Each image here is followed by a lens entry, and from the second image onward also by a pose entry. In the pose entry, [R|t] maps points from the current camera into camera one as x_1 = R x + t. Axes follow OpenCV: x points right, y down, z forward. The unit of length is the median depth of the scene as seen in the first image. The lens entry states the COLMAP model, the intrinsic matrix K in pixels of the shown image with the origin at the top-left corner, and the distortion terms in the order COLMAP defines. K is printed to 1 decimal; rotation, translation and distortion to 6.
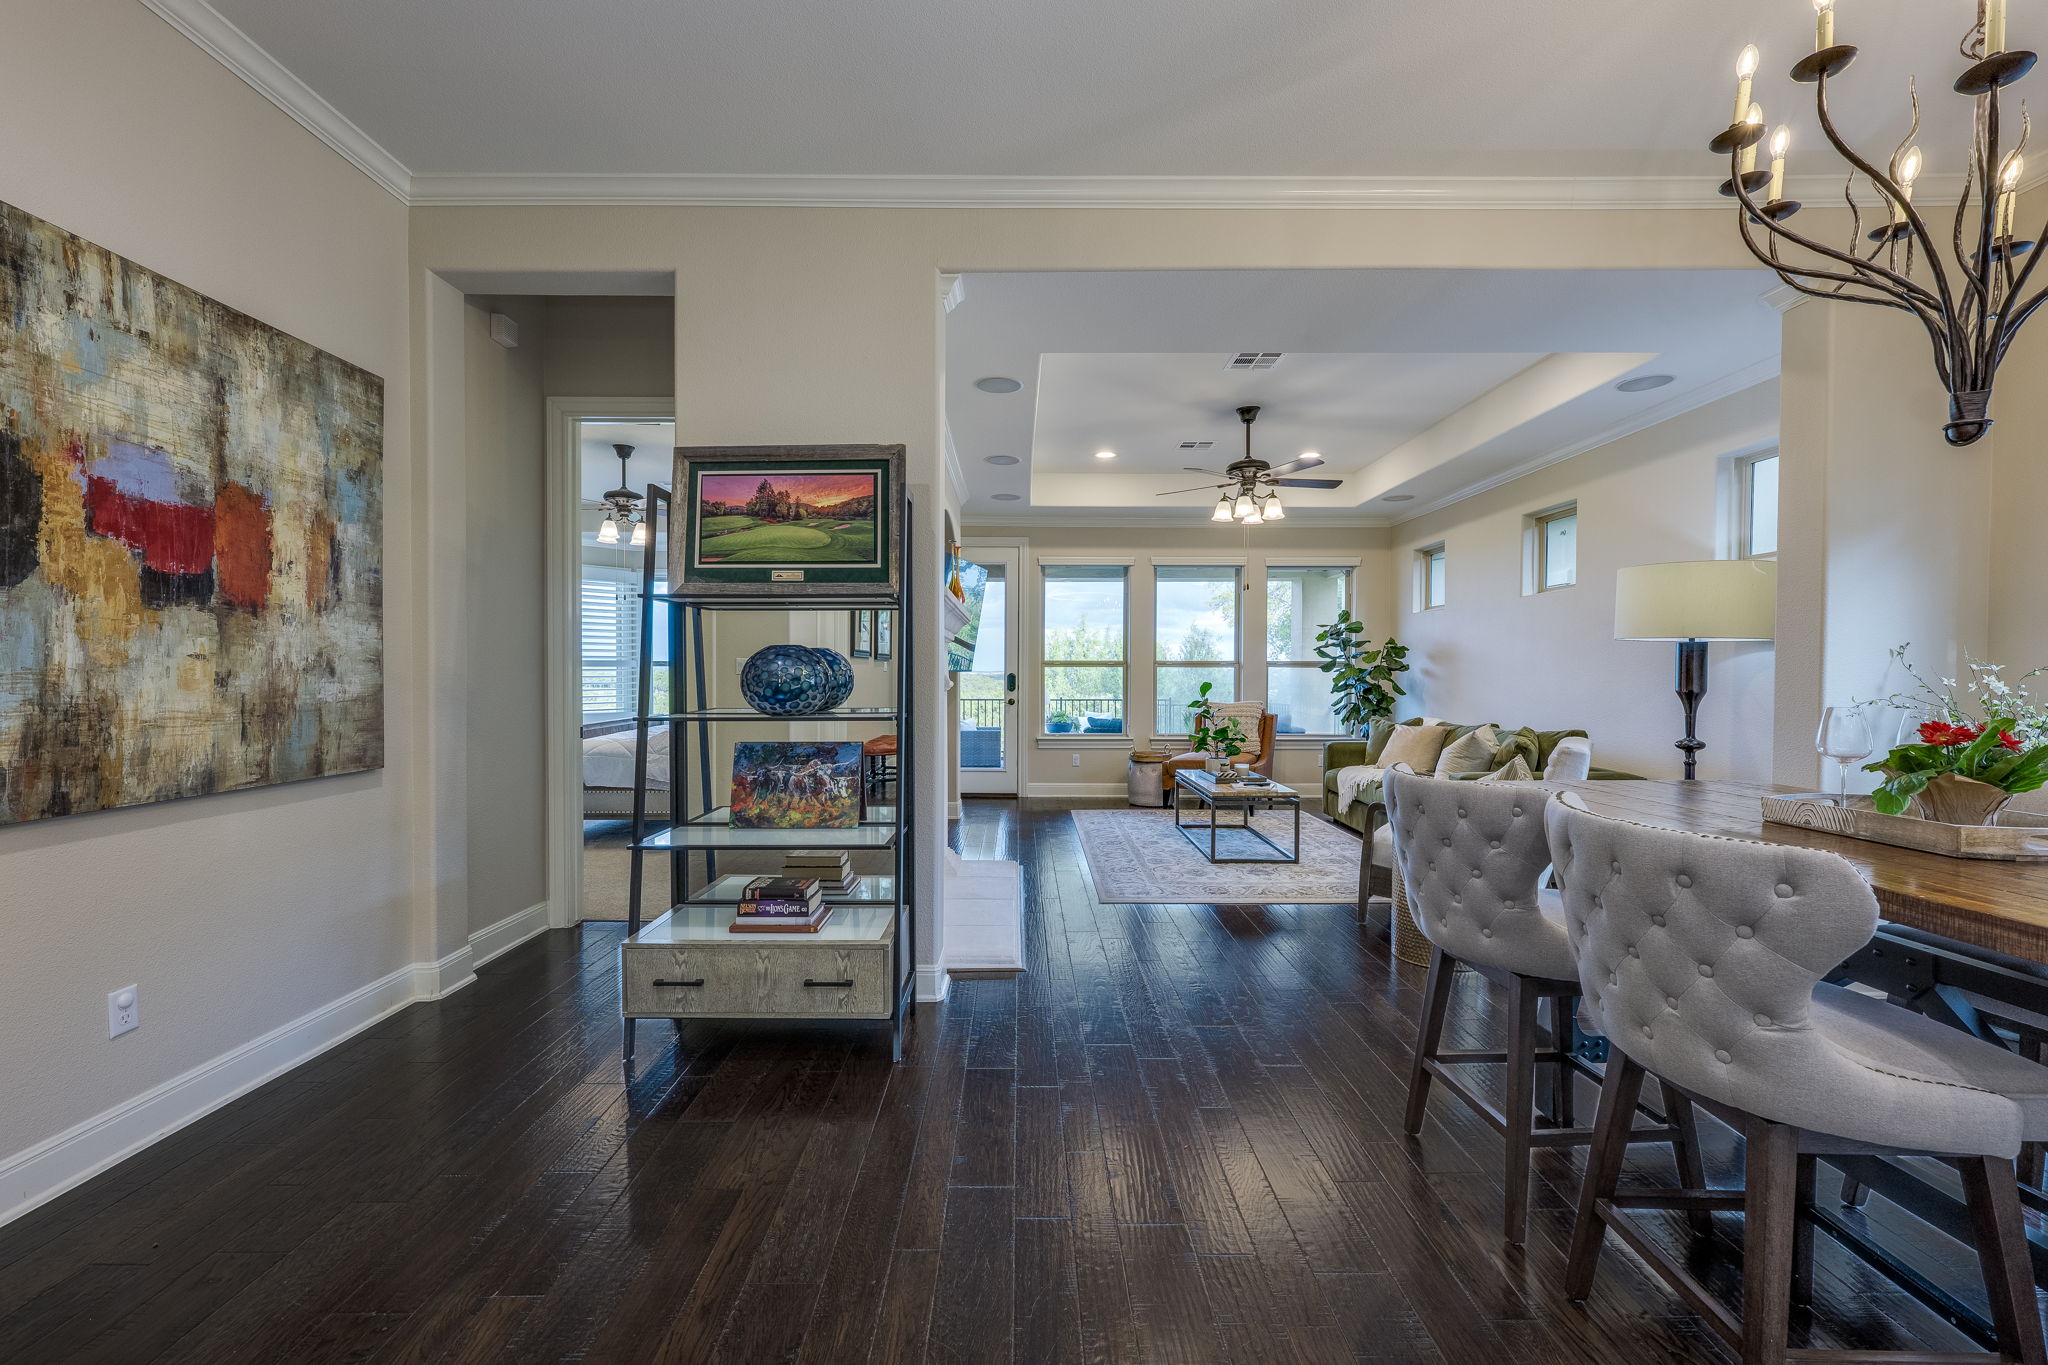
lens RADIAL K [[839.1, 0, 1024.0], [0, 839.1, 682.5], [0, 0, 1]] dist [0.001498, 0.000224]
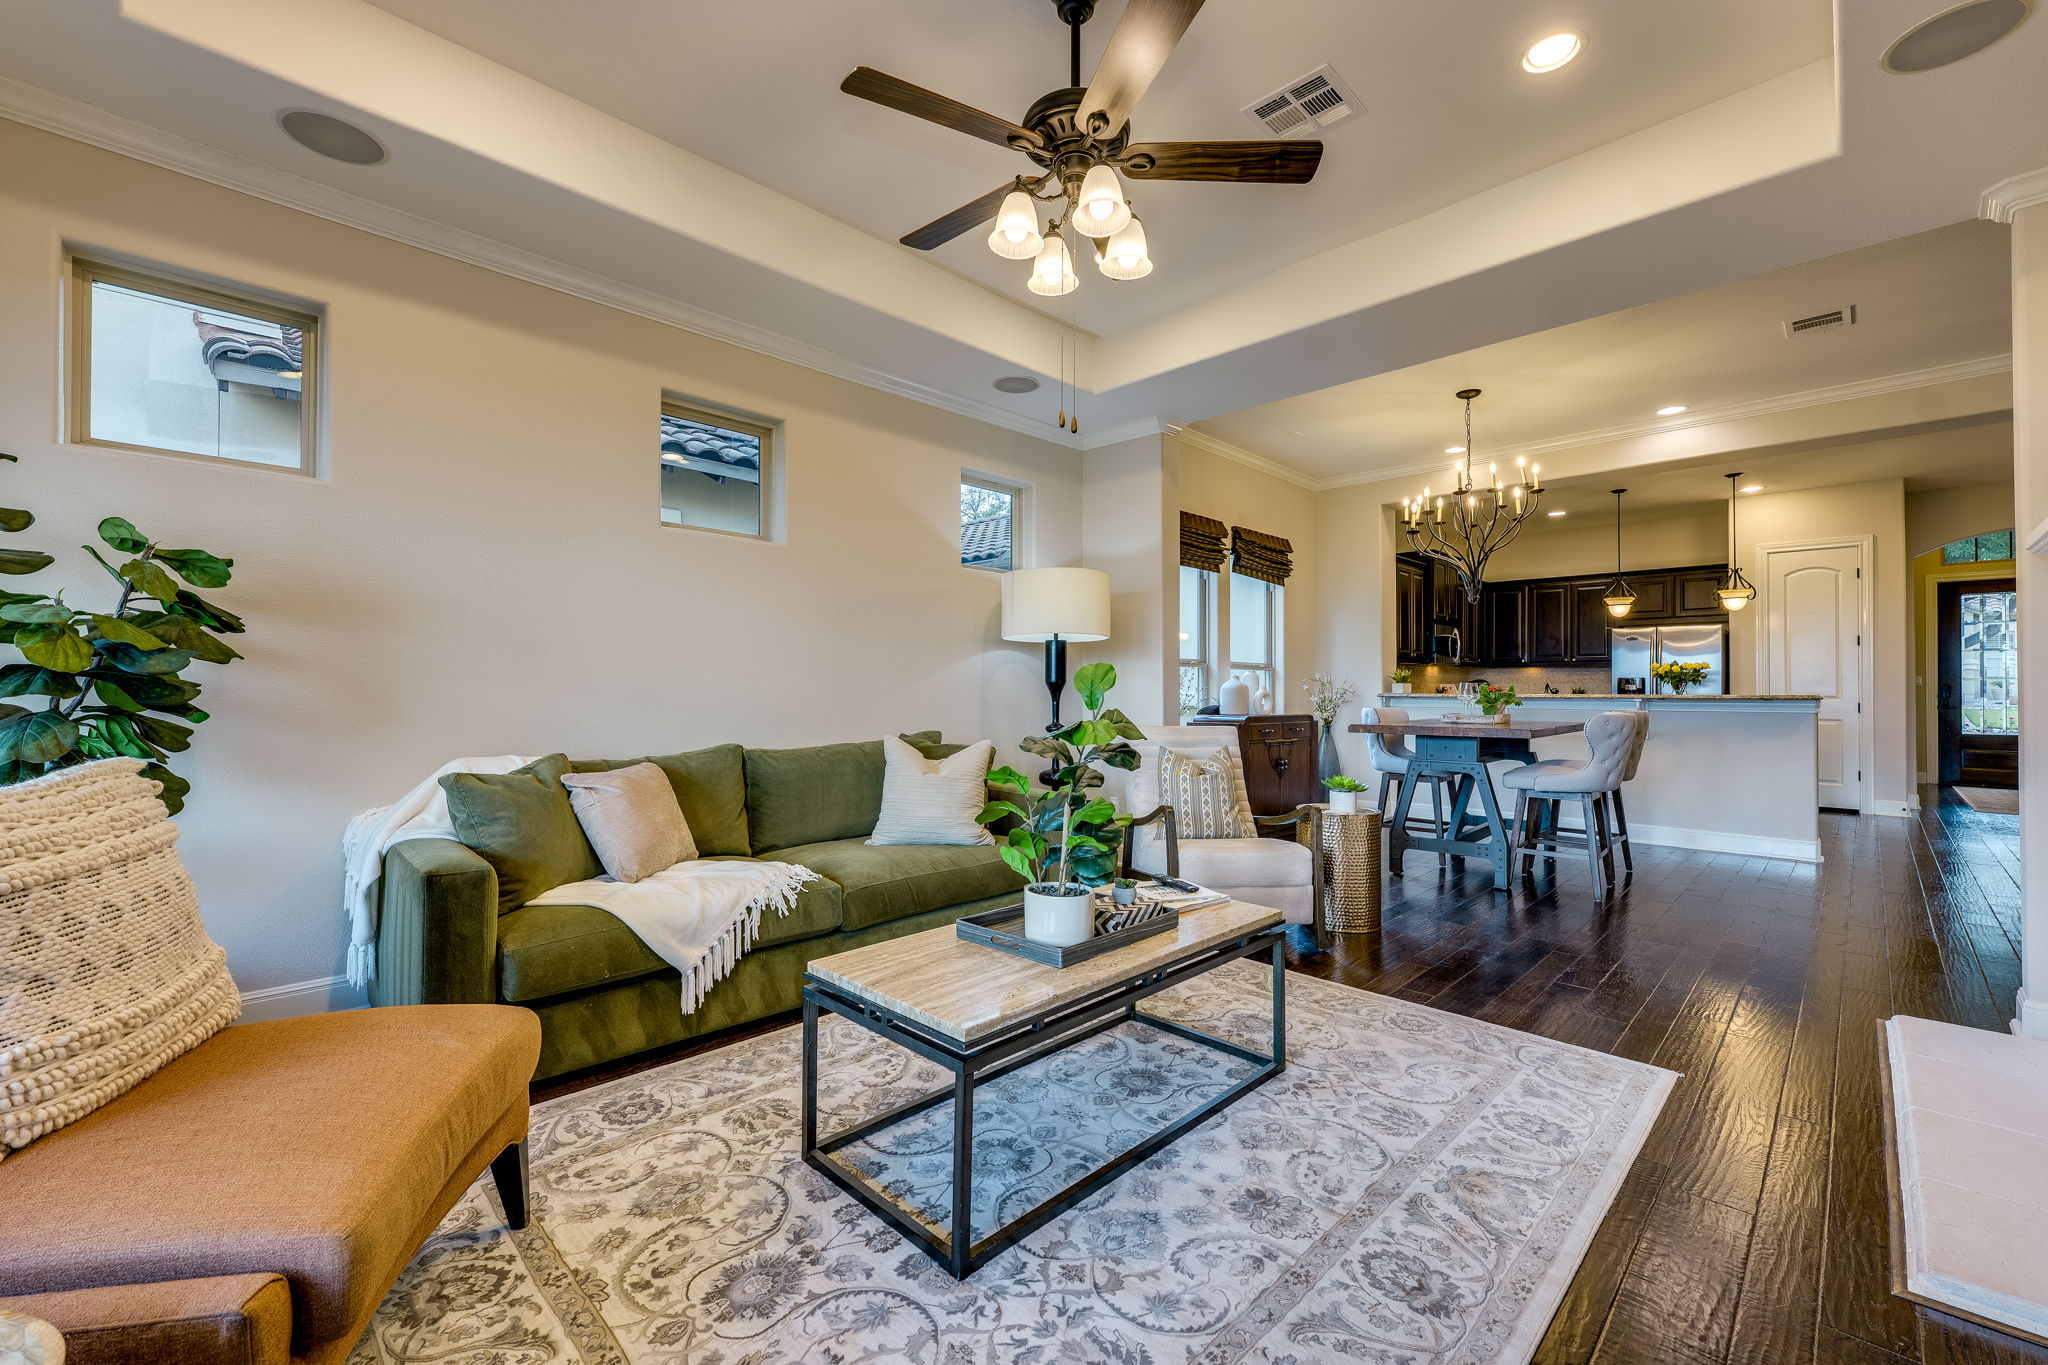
lens RADIAL K [[839.1, 0, 1024.0], [0, 839.1, 682.5], [0, 0, 1]] dist [0.001498, 0.000224]
pose [[-0.703504, 0.003631, 0.710682, 0.001081], [0.003695, 0.999992, -0.001451, 0.006045], [-0.710682, 0.001605, -0.703512, 0.984287]]
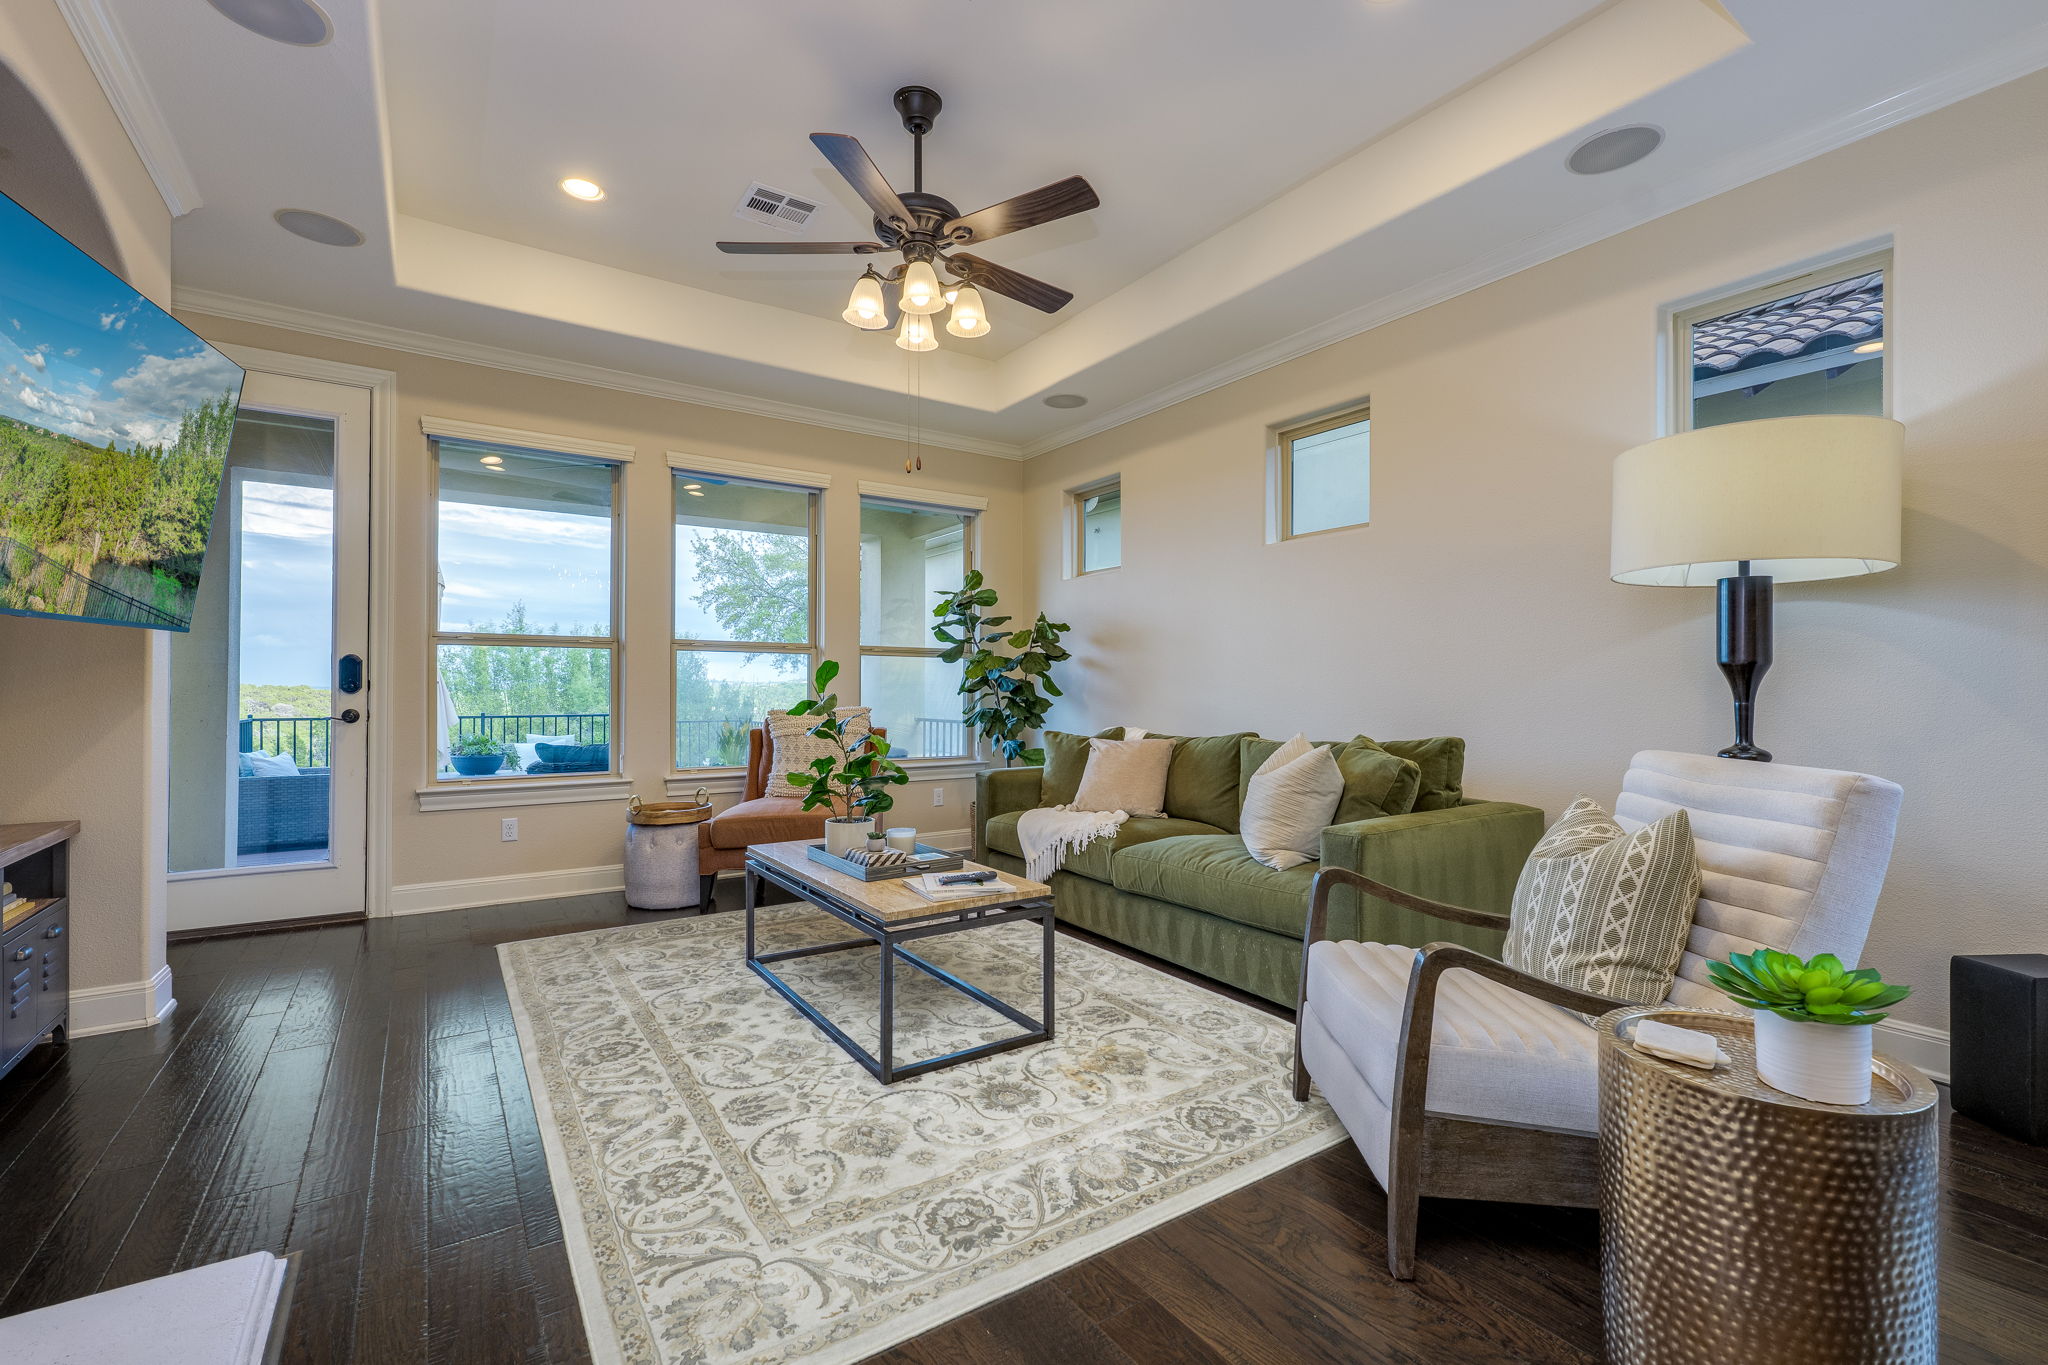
lens RADIAL K [[886.3, 0, 1024.7], [0, 886.3, 688.3], [0, 0, 1]] dist [0.000702, -0.000196]
pose [[0.832064, 0.001297, 0.554679, 0.025467], [0.006161, 0.999914, -0.011580, 0.016876], [-0.554646, 0.013052, 0.831984, 0.409565]]
